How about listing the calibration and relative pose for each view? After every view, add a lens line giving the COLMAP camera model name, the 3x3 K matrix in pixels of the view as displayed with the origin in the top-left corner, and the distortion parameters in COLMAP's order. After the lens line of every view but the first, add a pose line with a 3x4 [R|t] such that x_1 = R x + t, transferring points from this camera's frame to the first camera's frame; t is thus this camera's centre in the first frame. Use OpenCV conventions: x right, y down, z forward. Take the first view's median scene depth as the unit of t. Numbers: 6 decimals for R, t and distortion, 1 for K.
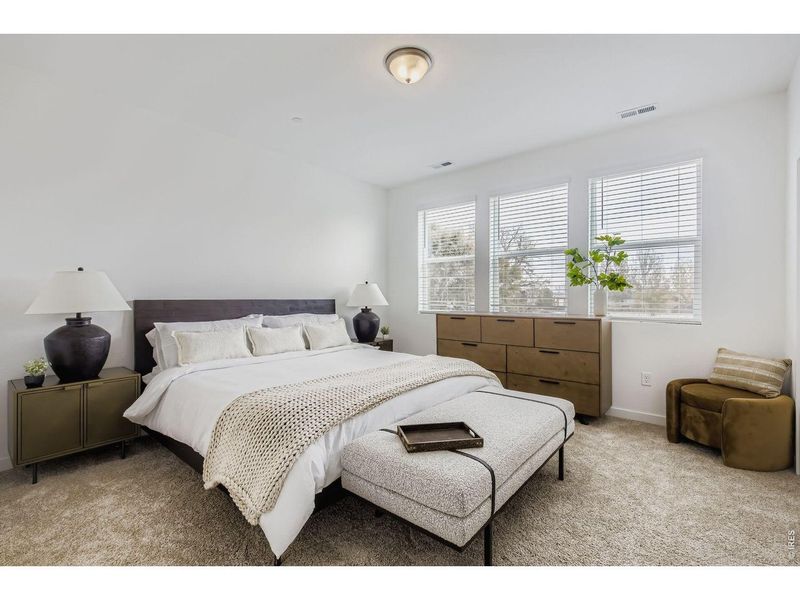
lens RADIAL K [[362.1, 0, 398.8], [0, 362.1, 296.4], [0, 0, 1]] dist [-0.001529, -0.000471]
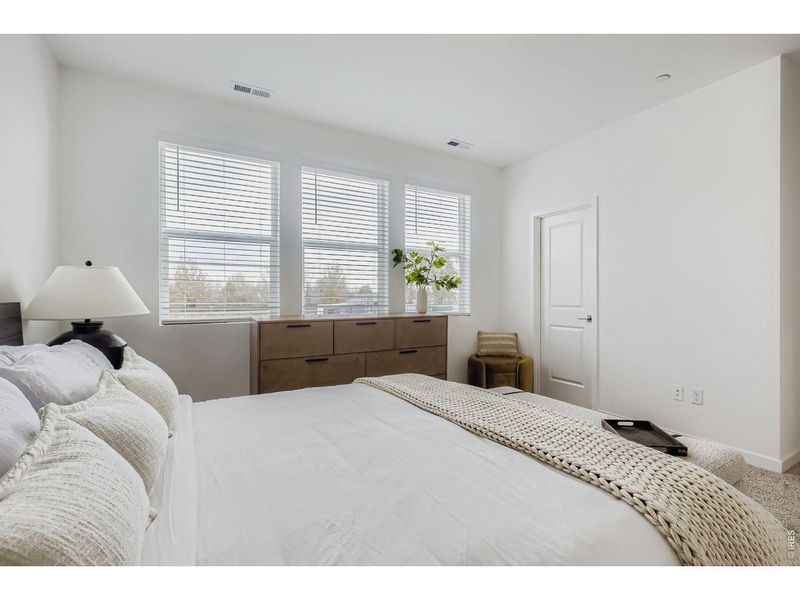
lens RADIAL K [[362.1, 0, 398.8], [0, 362.1, 296.4], [0, 0, 1]] dist [-0.001529, -0.000471]
pose [[0.340834, 0.002748, 0.940119, -0.519488], [0.001505, 0.999993, -0.003469, 0.007610], [-0.940122, 0.002597, 0.340828, 0.707865]]
